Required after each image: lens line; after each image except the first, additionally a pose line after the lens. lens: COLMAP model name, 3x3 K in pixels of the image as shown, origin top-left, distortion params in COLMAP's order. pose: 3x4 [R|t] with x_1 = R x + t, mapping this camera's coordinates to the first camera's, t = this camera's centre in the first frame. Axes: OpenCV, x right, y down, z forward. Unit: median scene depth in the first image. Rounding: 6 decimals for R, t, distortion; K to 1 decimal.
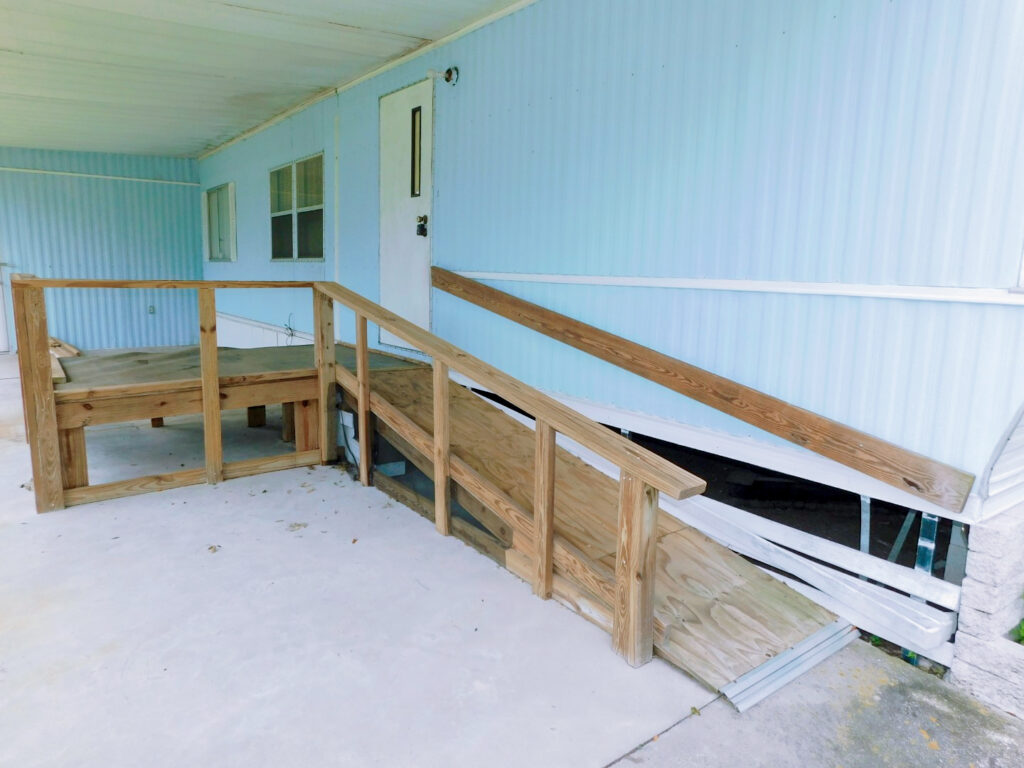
lens RADIAL K [[672.9, 0, 512.7], [0, 672.9, 362.2], [0, 0, 1]] dist [-0.035358, 0.035889]
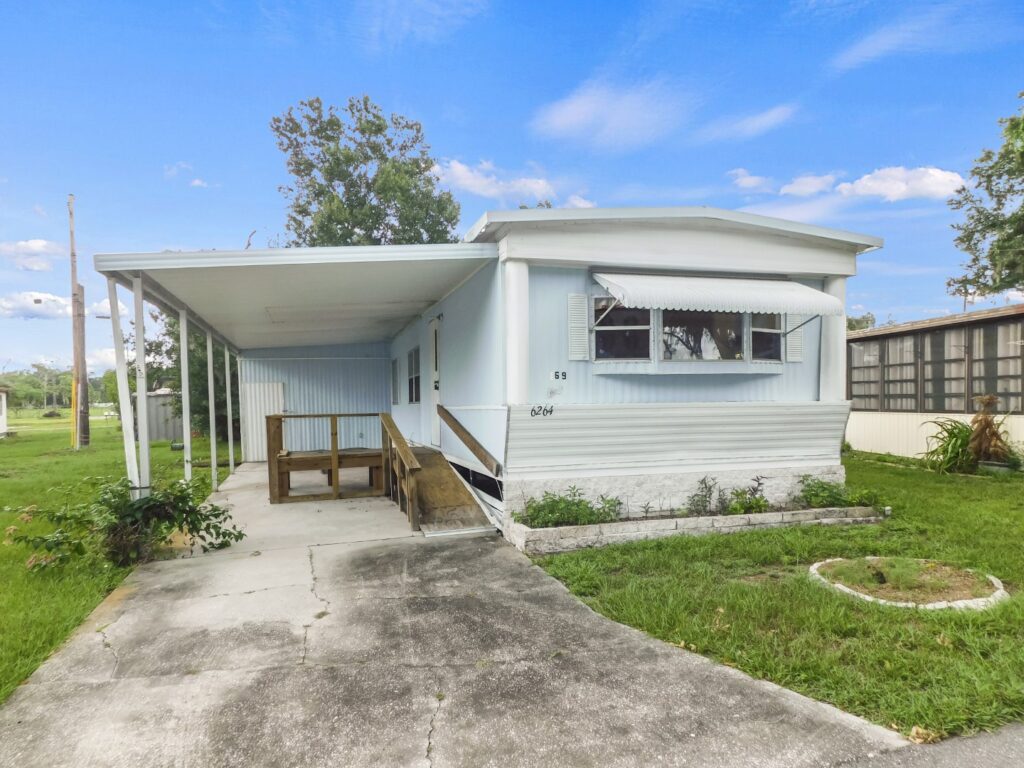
lens RADIAL K [[704.5, 0, 514.5], [0, 704.5, 388.2], [0, 0, 1]] dist [-0.036128, 0.046814]
pose [[0.931853, -0.050007, -0.359374, 0.969726], [-0.008537, 0.987161, -0.159498, 0.168958], [0.362736, 0.151697, 0.919462, -1.020410]]
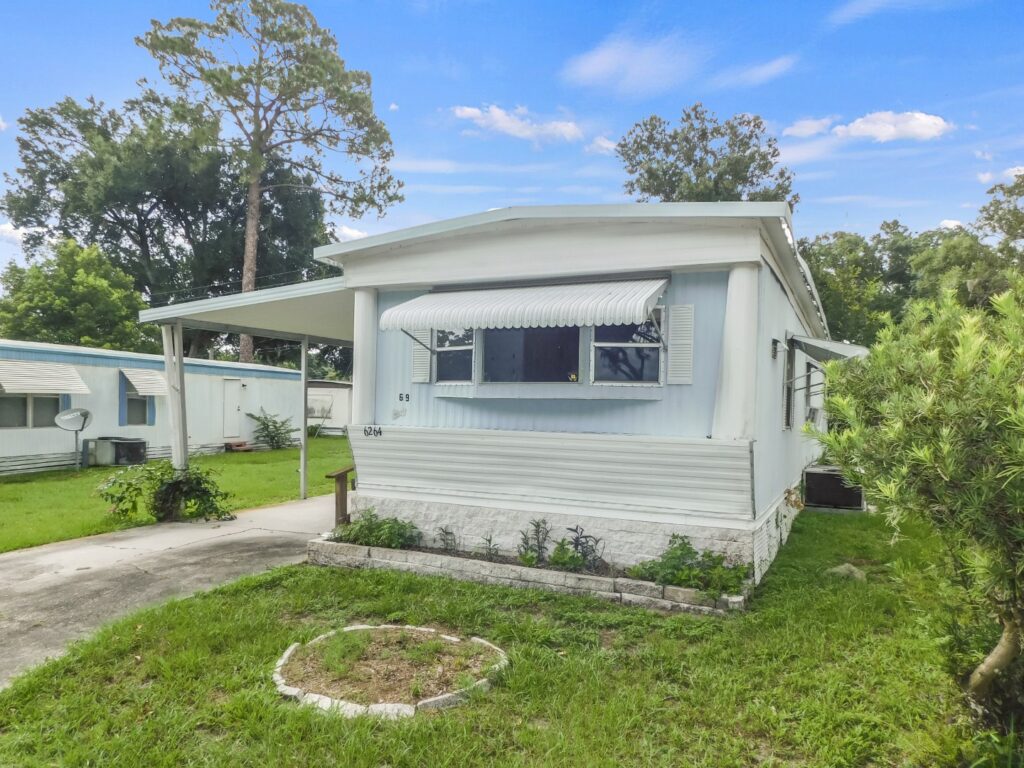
lens RADIAL K [[704.5, 0, 514.5], [0, 704.5, 388.2], [0, 0, 1]] dist [-0.036128, 0.046814]
pose [[0.457278, -0.044481, -0.888211, 2.093774], [-0.130471, 0.984586, -0.116478, 0.012189], [0.879701, 0.169148, 0.444426, 0.028164]]
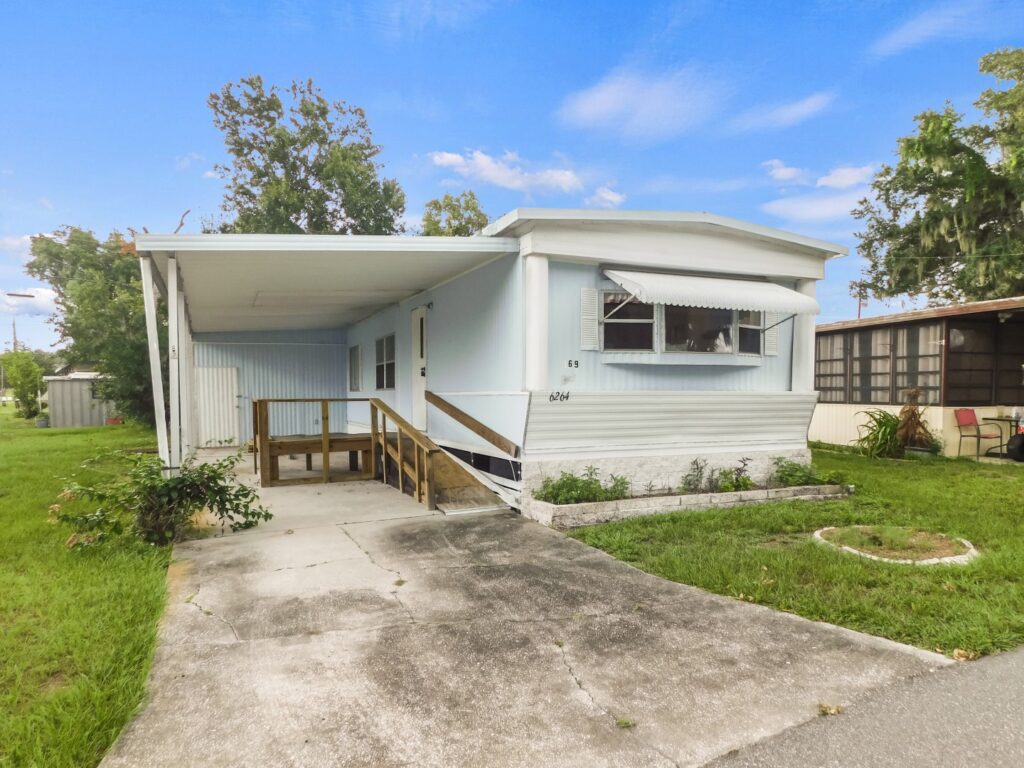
lens RADIAL K [[706.5, 0, 512.0], [0, 706.5, 384.0], [0, 0, 1]] dist [-0.038319, 0.044459]
pose [[0.970606, -0.034252, -0.238224, 0.748094], [-0.002590, 0.988277, -0.152650, 0.197602], [0.240660, 0.148780, 0.959139, -1.205397]]
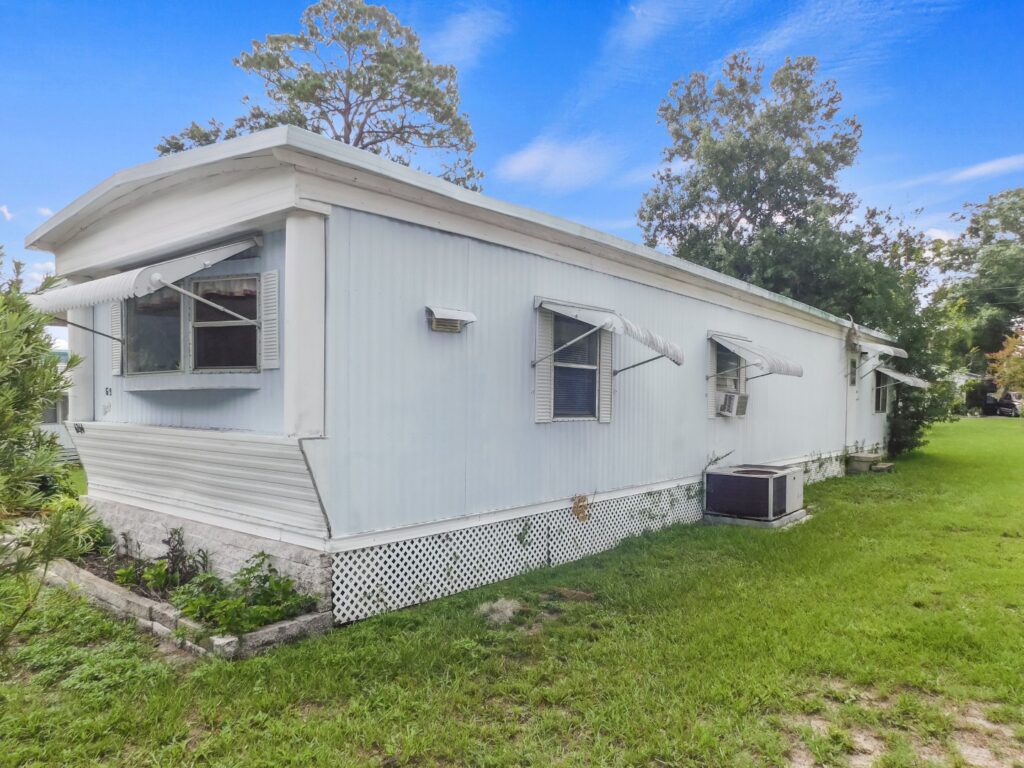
lens RADIAL K [[704.5, 0, 514.5], [0, 704.5, 388.2], [0, 0, 1]] dist [-0.036128, 0.046814]
pose [[0.251809, -0.040171, -0.966943, 2.196834], [-0.130977, 0.988531, -0.075176, -0.134511], [0.958873, 0.145577, 0.243659, 1.034510]]
